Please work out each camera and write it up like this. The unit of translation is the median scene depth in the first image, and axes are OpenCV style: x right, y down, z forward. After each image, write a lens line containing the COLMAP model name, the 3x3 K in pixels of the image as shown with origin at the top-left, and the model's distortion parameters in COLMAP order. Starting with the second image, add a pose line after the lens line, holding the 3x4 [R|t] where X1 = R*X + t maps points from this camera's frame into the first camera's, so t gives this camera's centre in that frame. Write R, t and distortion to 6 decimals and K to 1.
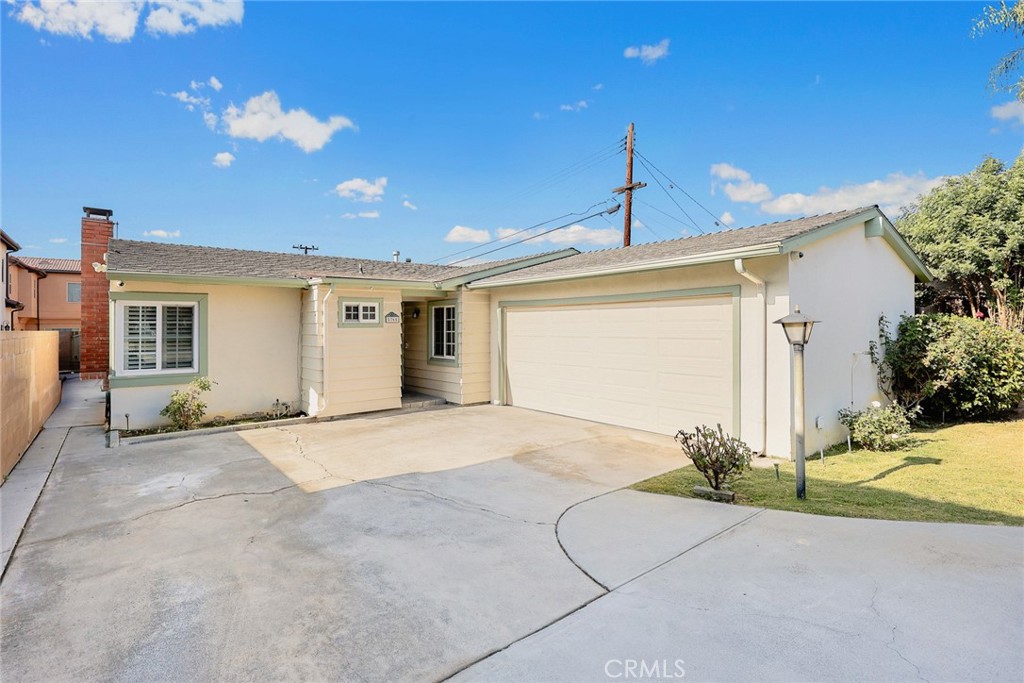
lens RADIAL K [[489.0, 0, 509.4], [0, 489.0, 332.6], [0, 0, 1]] dist [0.000706, 0.001262]
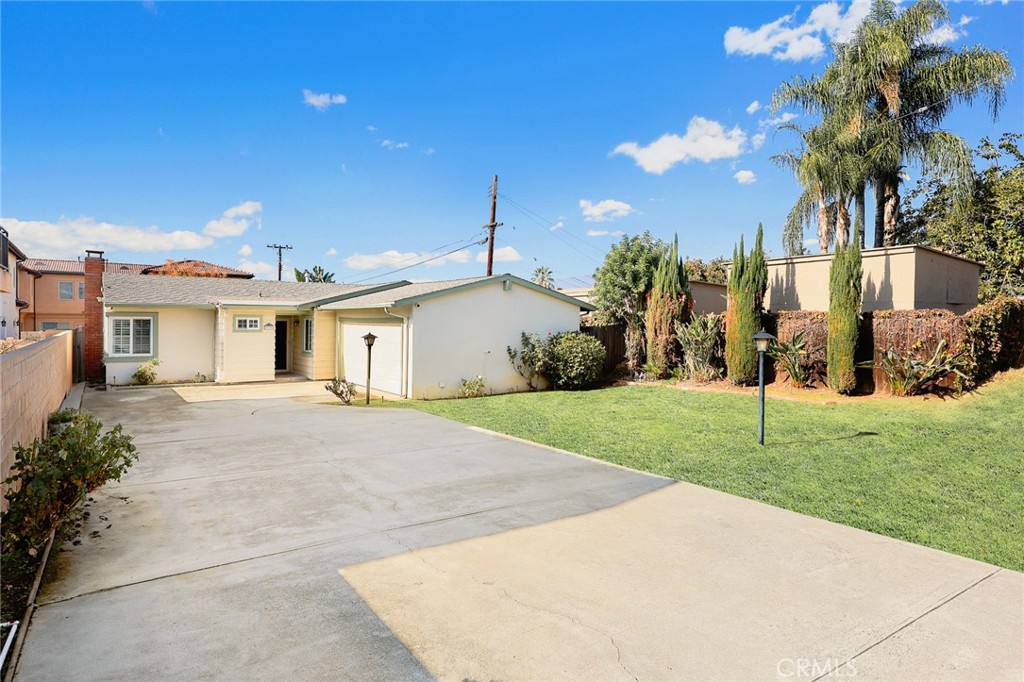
lens RADIAL K [[541.6, 0, 514.8], [0, 541.6, 344.1], [0, 0, 1]] dist [0.001904, -0.000974]
pose [[0.999605, 0.019945, -0.019776, 0.654262], [-0.019456, 0.999507, 0.024626, -0.033618], [0.020258, -0.024231, 0.999501, -0.860867]]
